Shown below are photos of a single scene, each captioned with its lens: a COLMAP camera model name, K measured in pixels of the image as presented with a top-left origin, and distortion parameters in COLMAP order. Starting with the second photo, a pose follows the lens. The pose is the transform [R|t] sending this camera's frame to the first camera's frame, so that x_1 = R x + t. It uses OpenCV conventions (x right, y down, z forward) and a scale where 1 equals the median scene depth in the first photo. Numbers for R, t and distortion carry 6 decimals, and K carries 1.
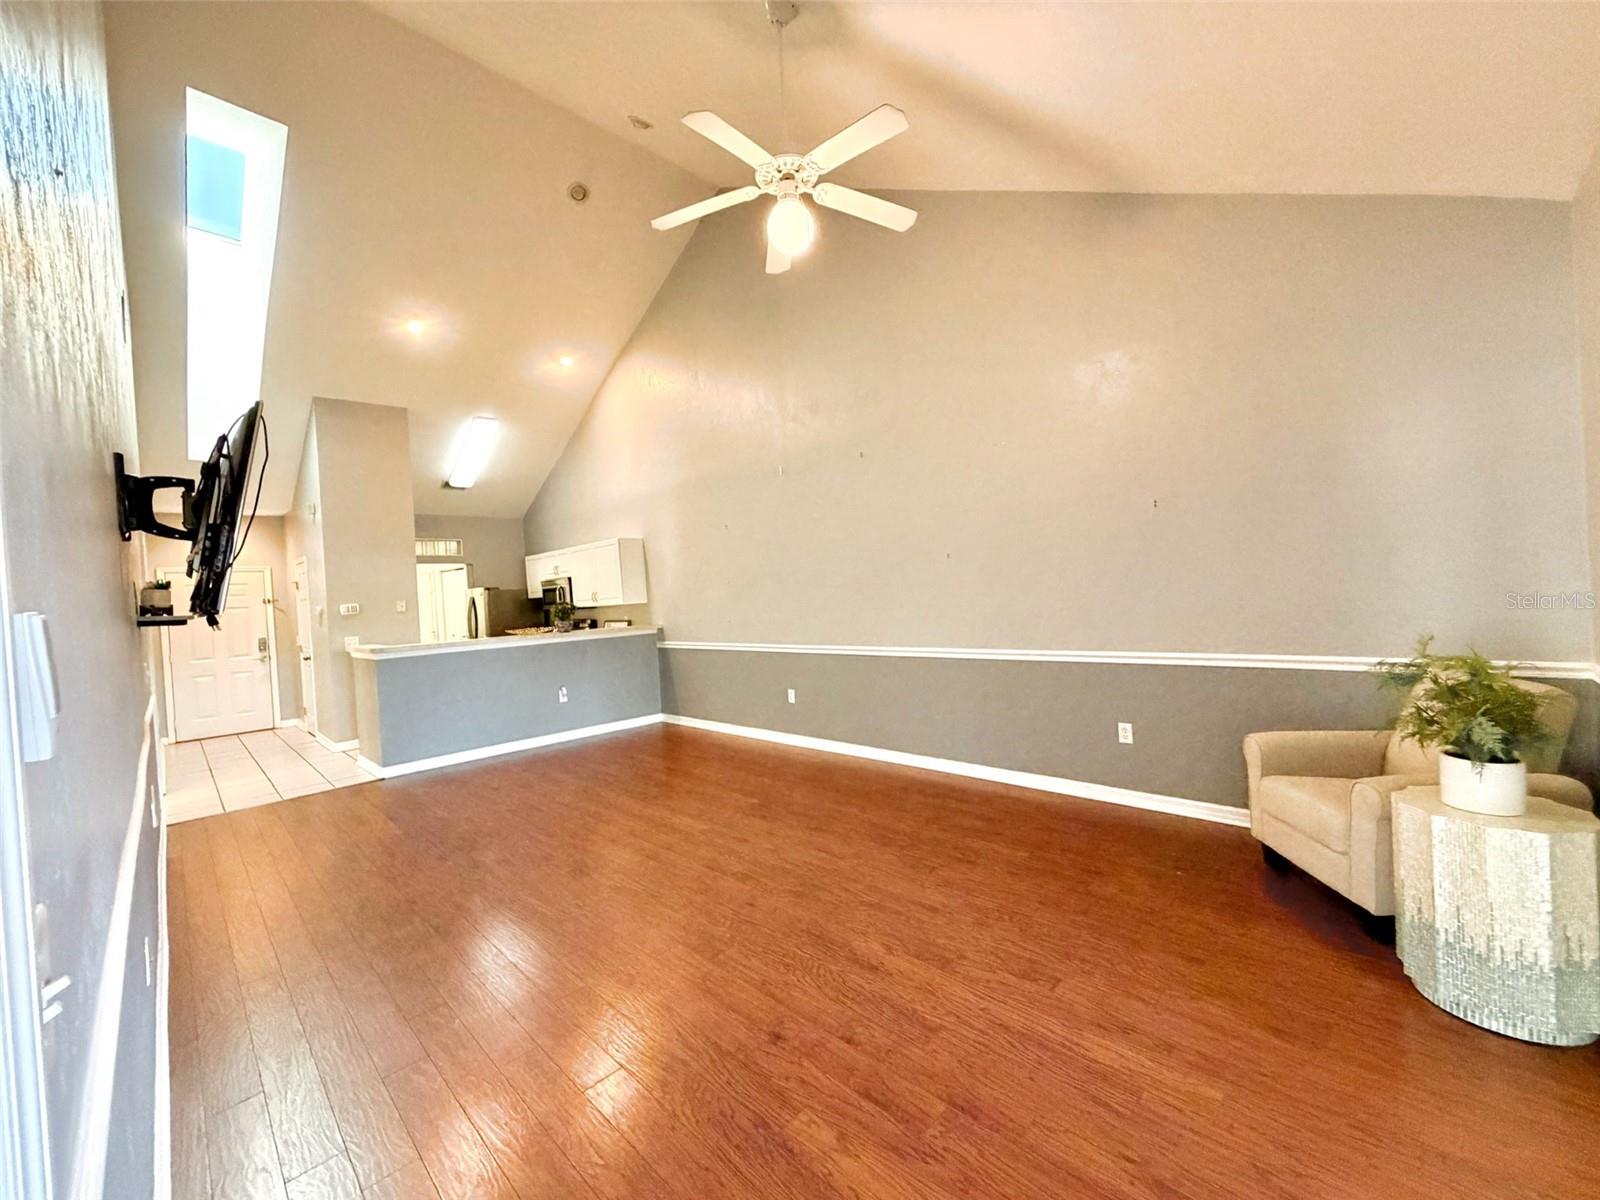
lens RADIAL K [[637.6, 0, 795.7], [0, 637.6, 599.2], [0, 0, 1]] dist [-0.000471, 0.000486]
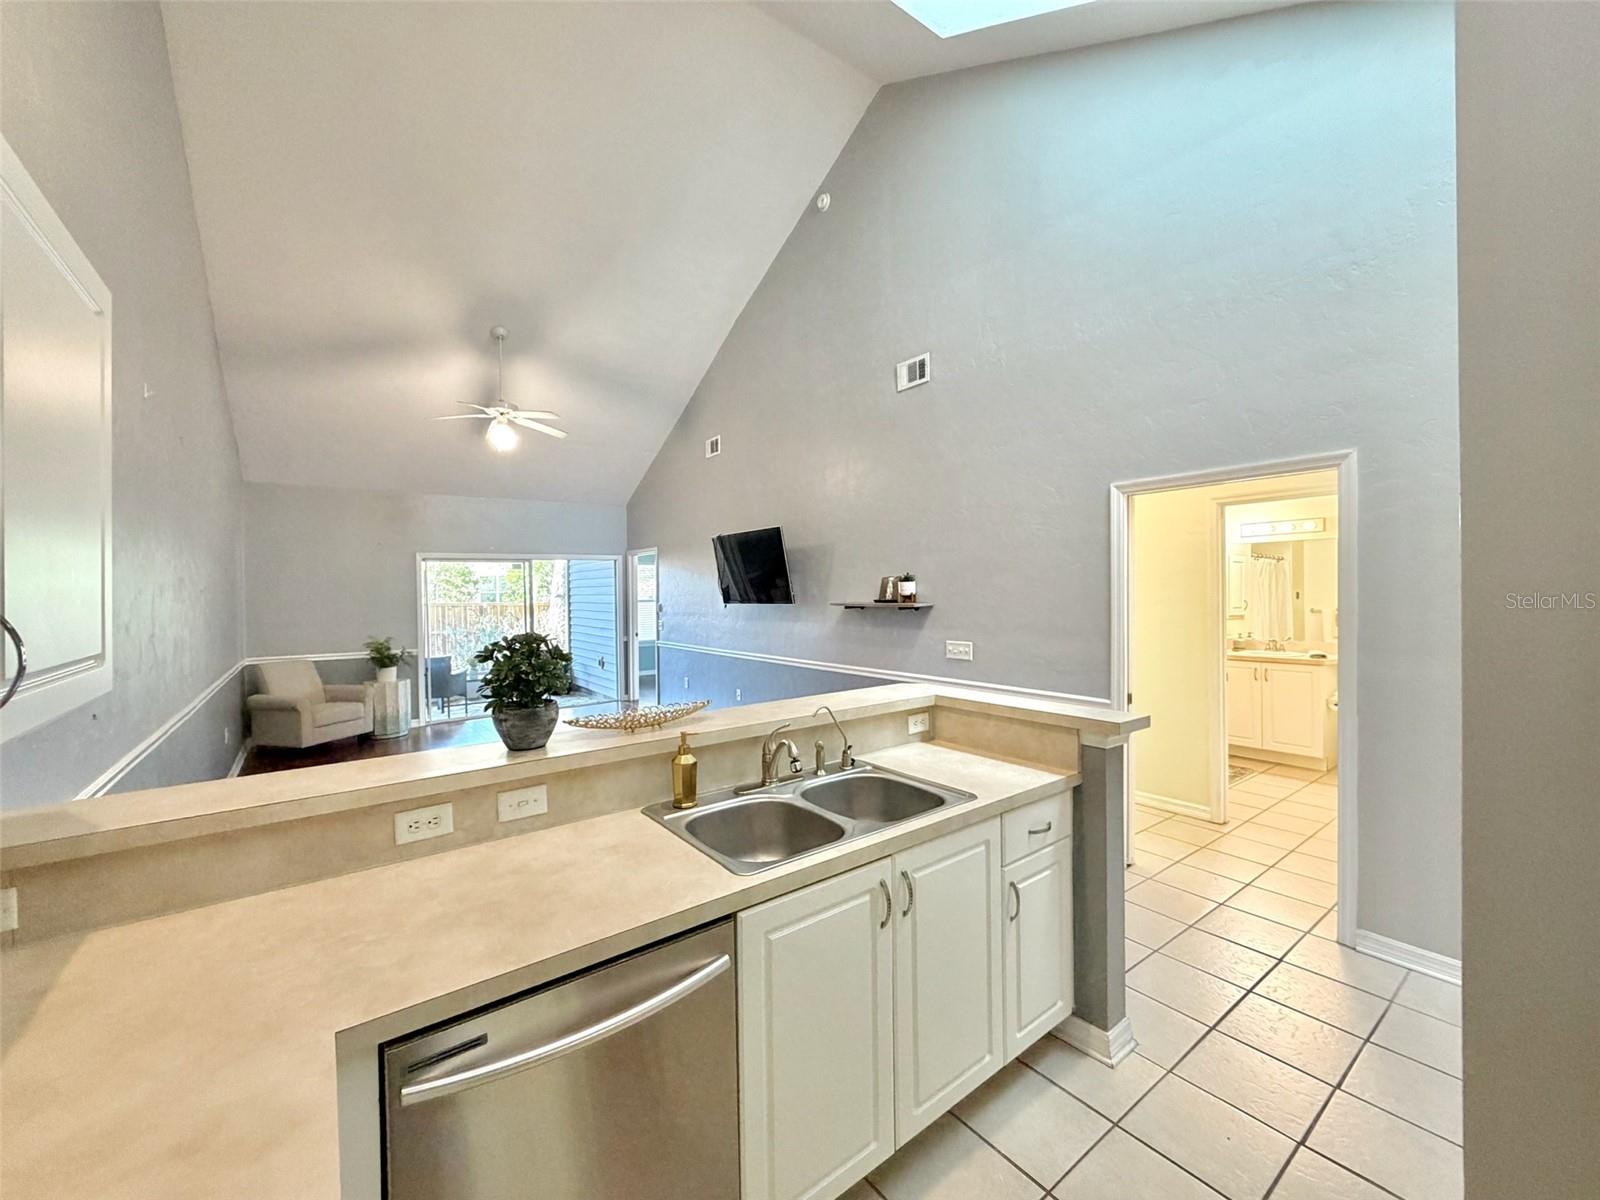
lens RADIAL K [[637.6, 0, 796.3], [0, 637.6, 601.1], [0, 0, 1]] dist [-0.000471, 0.000486]
pose [[-0.987918, 0.068565, 0.138985, -0.876801], [0.071747, 0.997260, 0.018009, -0.011616], [-0.137369, 0.027763, -0.990131, 2.134036]]
